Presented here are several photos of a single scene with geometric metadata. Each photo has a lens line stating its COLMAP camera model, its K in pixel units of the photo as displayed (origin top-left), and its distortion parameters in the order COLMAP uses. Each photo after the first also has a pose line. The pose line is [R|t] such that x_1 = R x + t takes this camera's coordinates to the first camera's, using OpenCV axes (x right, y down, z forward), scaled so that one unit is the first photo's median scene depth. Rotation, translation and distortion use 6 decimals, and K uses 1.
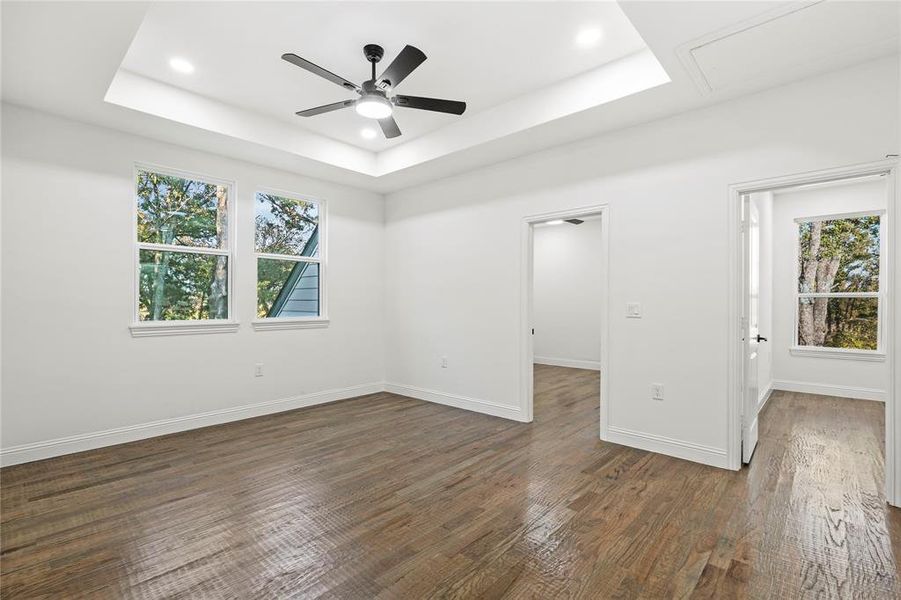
lens RADIAL K [[413.5, 0, 433.5], [0, 413.5, 304.6], [0, 0, 1]] dist [-0.001612, 0.001149]
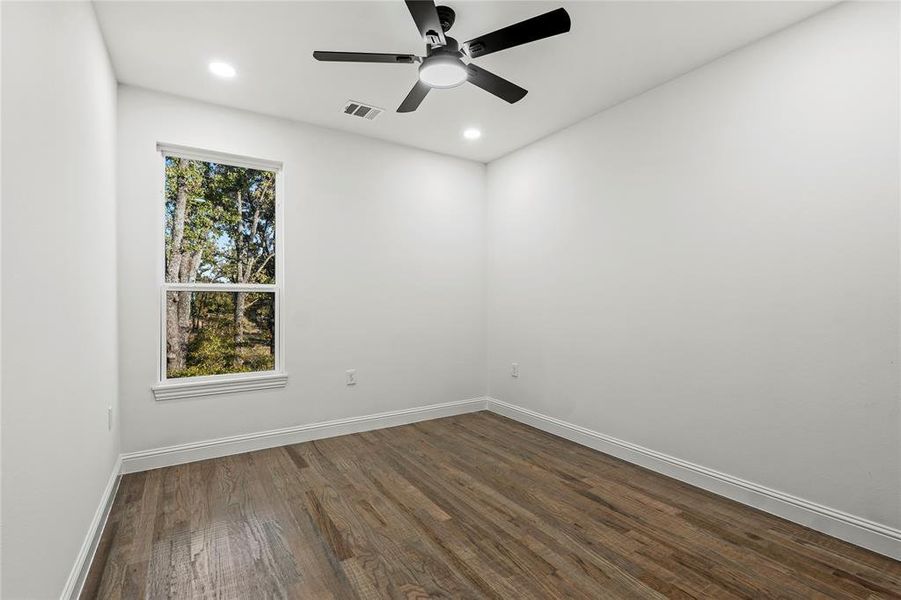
lens RADIAL K [[413.5, 0, 450.5], [0, 413.5, 305.7], [0, 0, 1]] dist [-0.001612, 0.001149]
pose [[0.234140, -0.013394, 0.972111, 0.188003], [0.006523, 0.999904, 0.012206, -0.000013], [-0.972181, 0.003484, 0.234205, 0.216548]]
